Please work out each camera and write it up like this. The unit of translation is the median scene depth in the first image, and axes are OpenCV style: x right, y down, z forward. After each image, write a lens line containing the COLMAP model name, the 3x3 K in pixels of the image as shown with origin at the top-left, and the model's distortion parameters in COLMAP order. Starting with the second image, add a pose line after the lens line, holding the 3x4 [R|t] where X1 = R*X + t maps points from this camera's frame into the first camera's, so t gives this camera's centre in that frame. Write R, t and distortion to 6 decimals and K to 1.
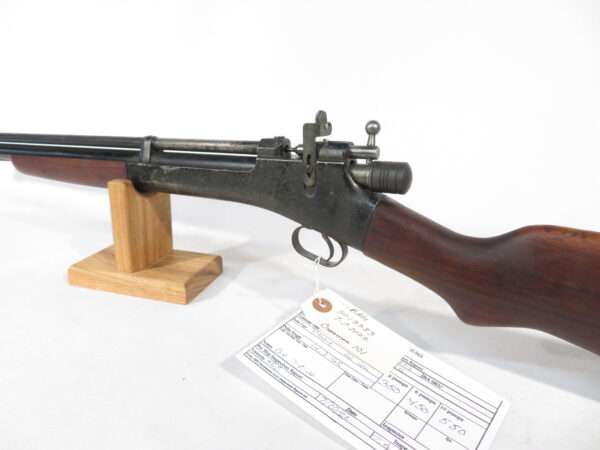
lens RADIAL K [[438.8, 0, 298.3], [0, 438.8, 224.0], [0, 0, 1]] dist [0.000893, -0.000141]
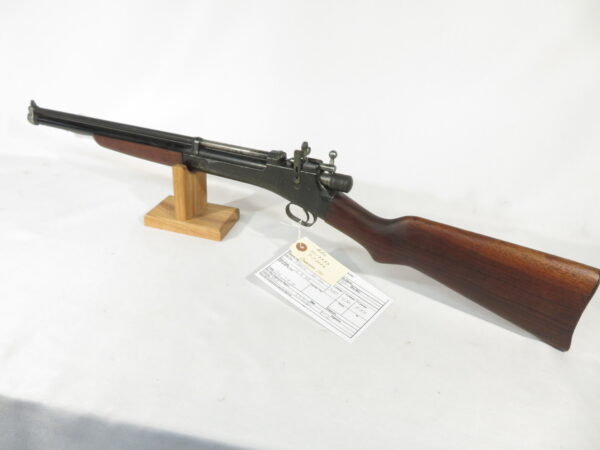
lens RADIAL K [[438.8, 0, 297.6], [0, 438.8, 224.5], [0, 0, 1]] dist [0.000893, -0.000141]
pose [[0.999097, 0.031031, 0.029026, -0.016990], [-0.036410, 0.977369, 0.208384, -0.290607], [-0.021903, -0.209253, 0.977616, -0.762073]]
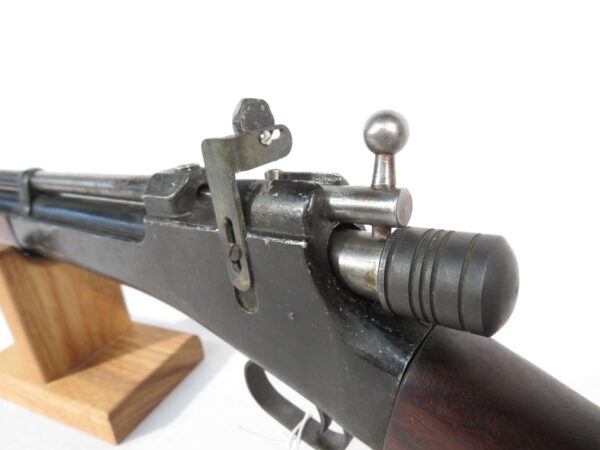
lens RADIAL K [[438.8, 0, 299.4], [0, 438.8, 233.7], [0, 0, 1]] dist [0.000893, -0.000141]
pose [[0.975429, -0.055209, -0.213285, 0.162945], [0.073946, 0.993976, 0.080889, -0.164521], [0.207534, -0.094673, 0.973636, 0.610820]]
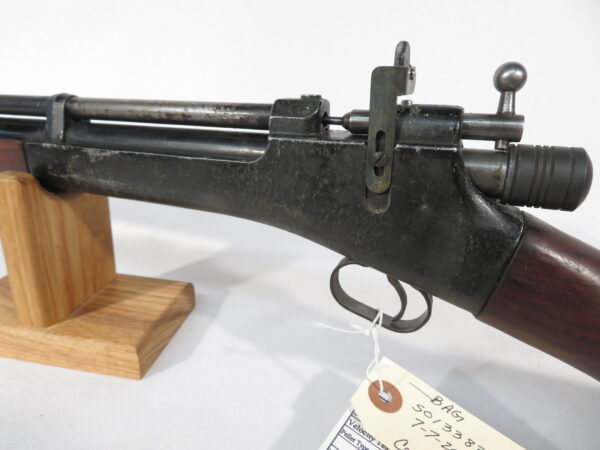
lens RADIAL K [[438.8, 0, 298.9], [0, 438.8, 225.6], [0, 0, 1]] dist [0.000893, -0.000141]
pose [[0.994620, -0.019038, 0.101822, -0.118392], [0.011711, 0.997330, 0.072078, -0.084528], [-0.102922, -0.070498, 0.992188, 0.484808]]
